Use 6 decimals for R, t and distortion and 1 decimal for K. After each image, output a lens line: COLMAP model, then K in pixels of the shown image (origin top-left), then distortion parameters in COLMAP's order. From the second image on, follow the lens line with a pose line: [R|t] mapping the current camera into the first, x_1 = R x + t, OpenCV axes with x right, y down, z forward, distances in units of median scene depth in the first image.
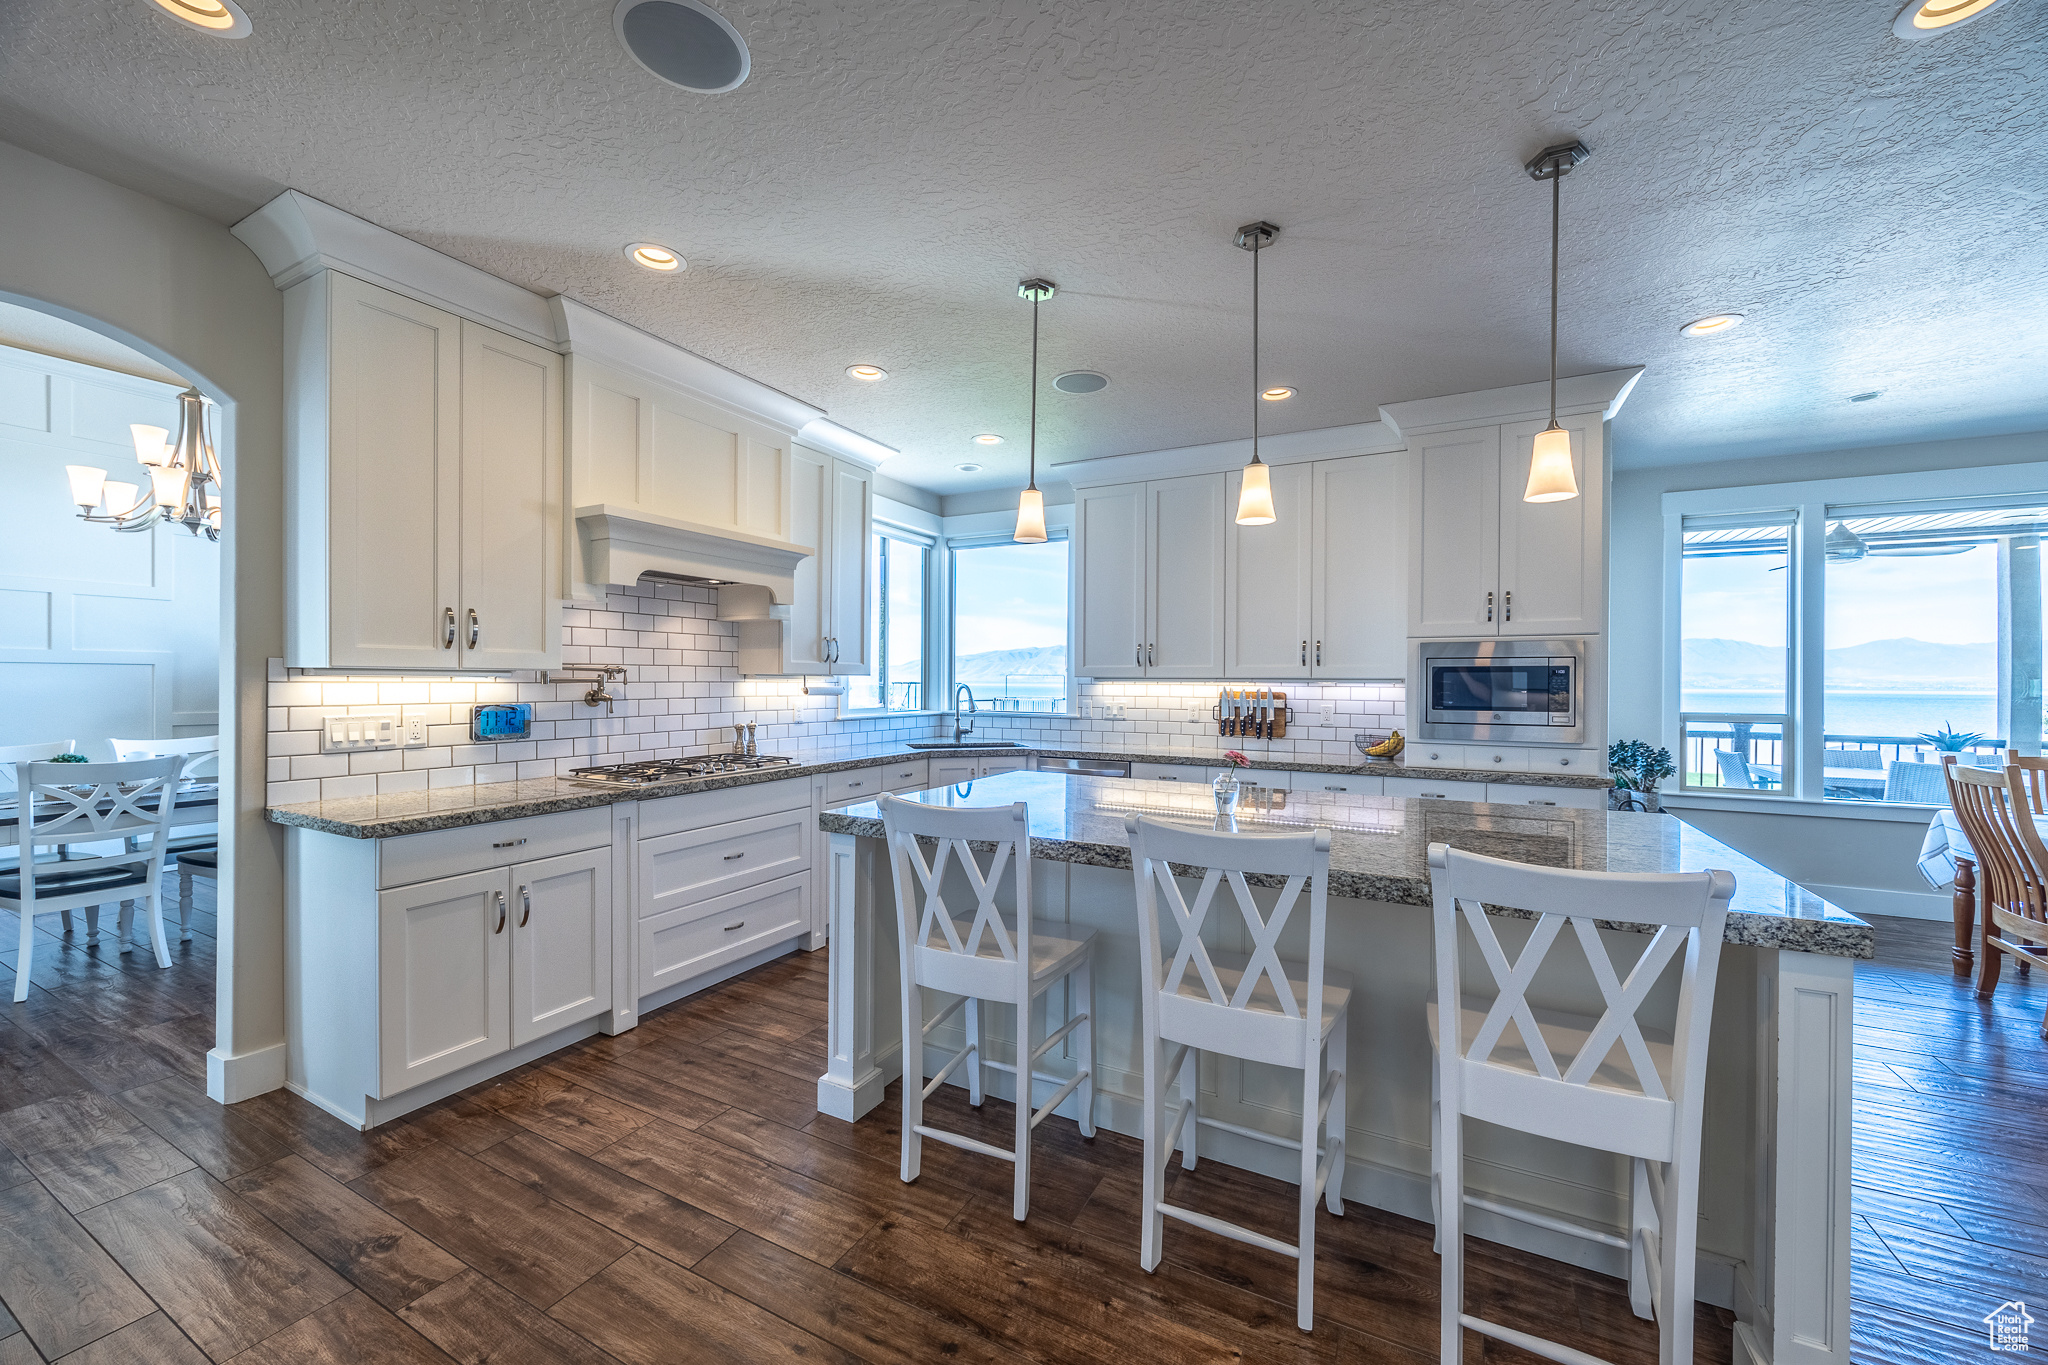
lens RADIAL K [[775.0, 0, 1034.5], [0, 775.0, 686.6], [0, 0, 1]] dist [-0.002076, -0.000110]
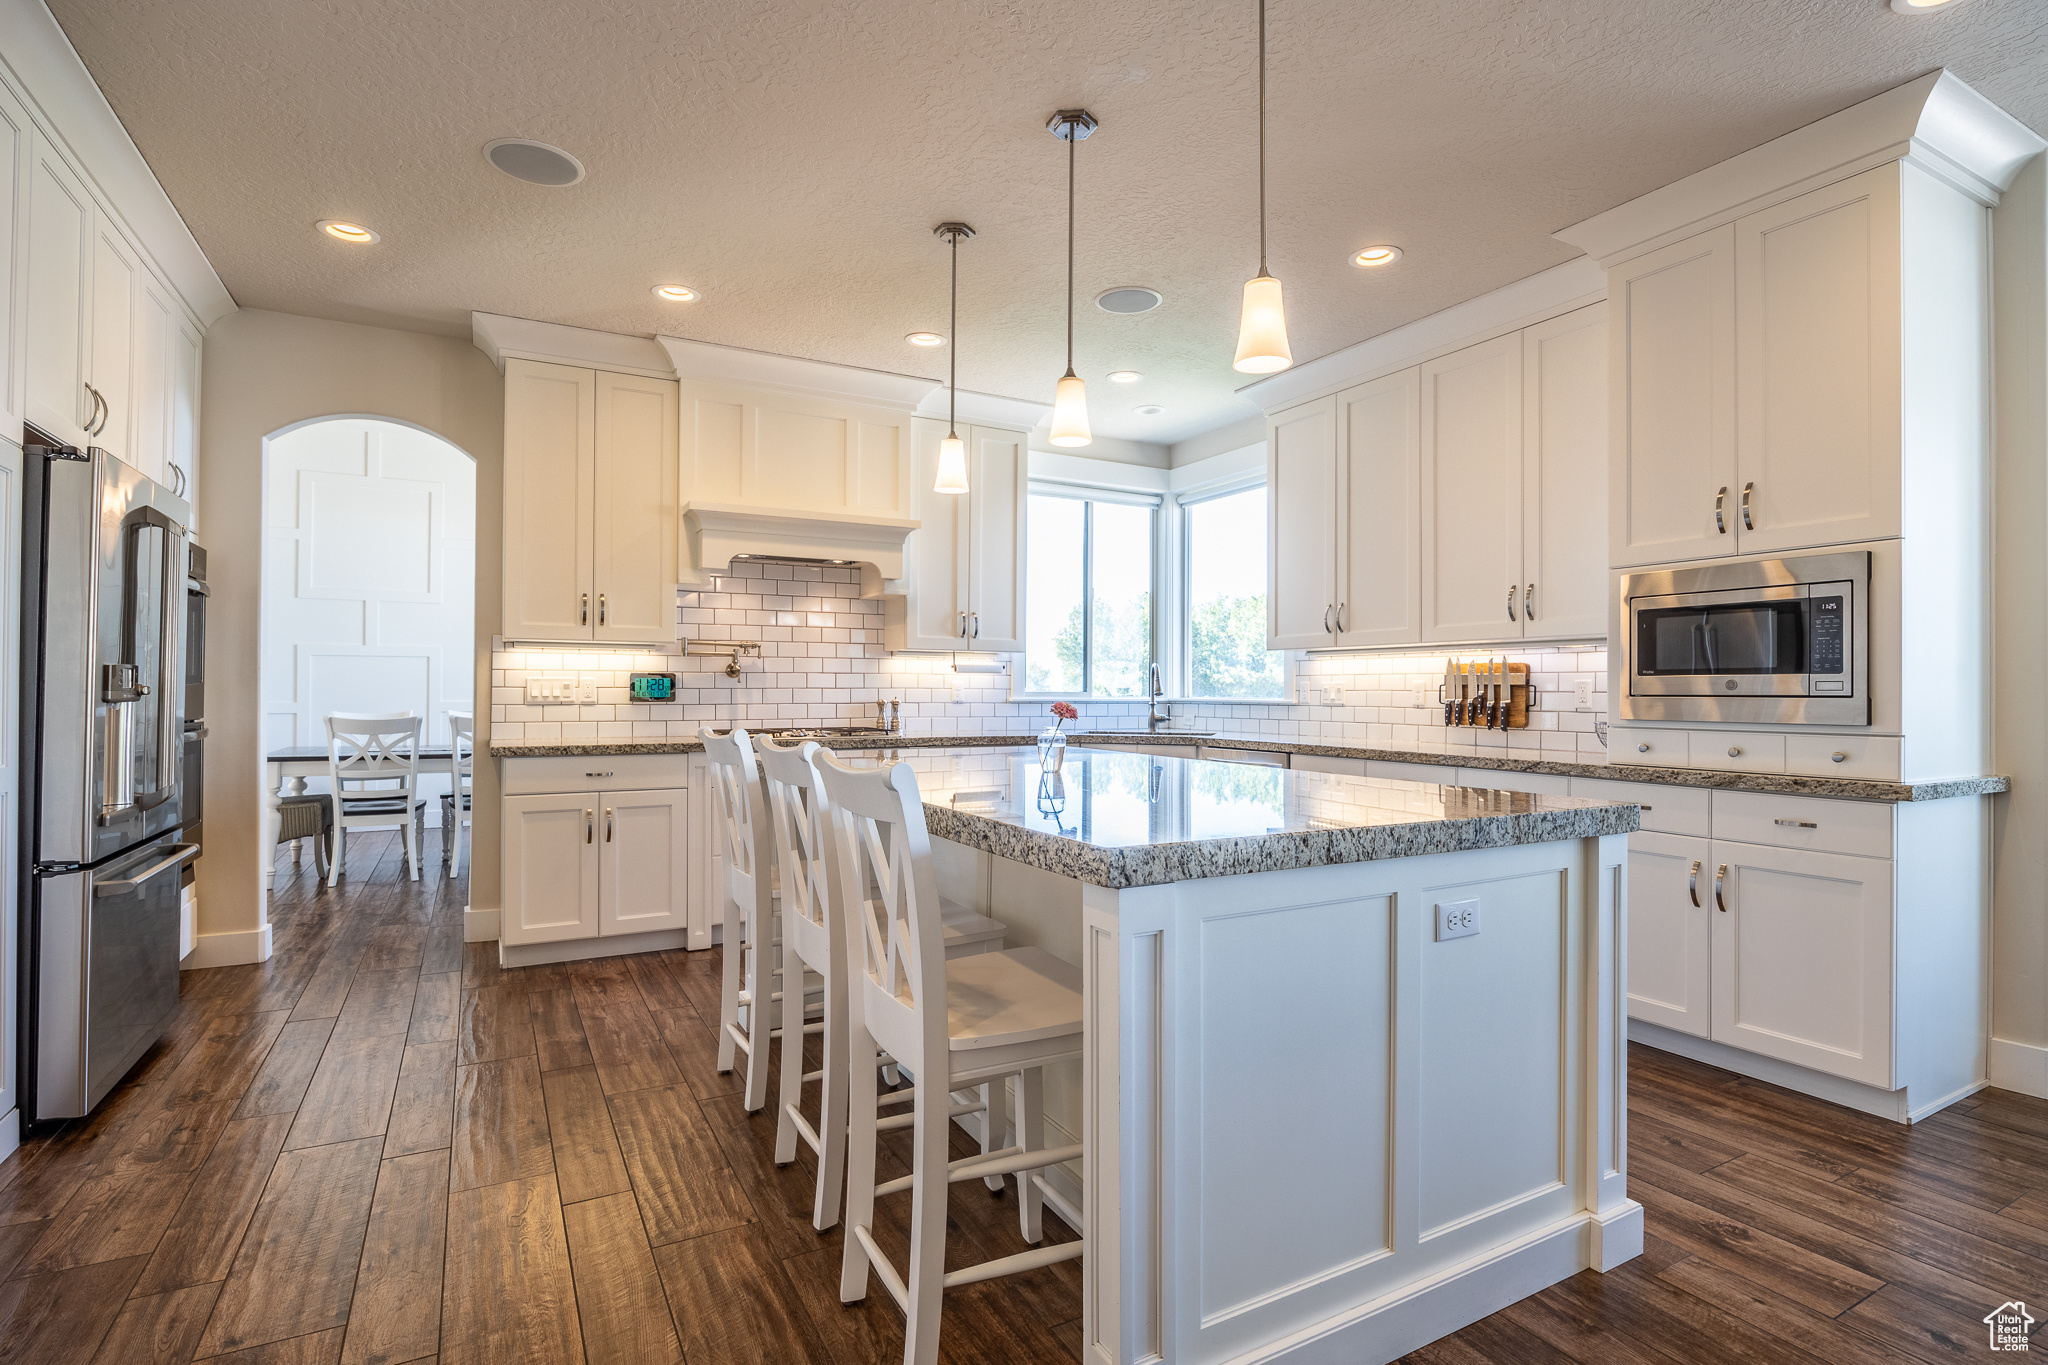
lens RADIAL K [[998.8, 0, 1035.9], [0, 998.8, 686.4], [0, 0, 1]] dist [-0.011459, 0.000897]
pose [[0.833045, -0.005213, -0.553180, 0.528937], [-0.002660, 0.999906, -0.013430, 0.049001], [0.553198, 0.012659, 0.832953, 0.017727]]
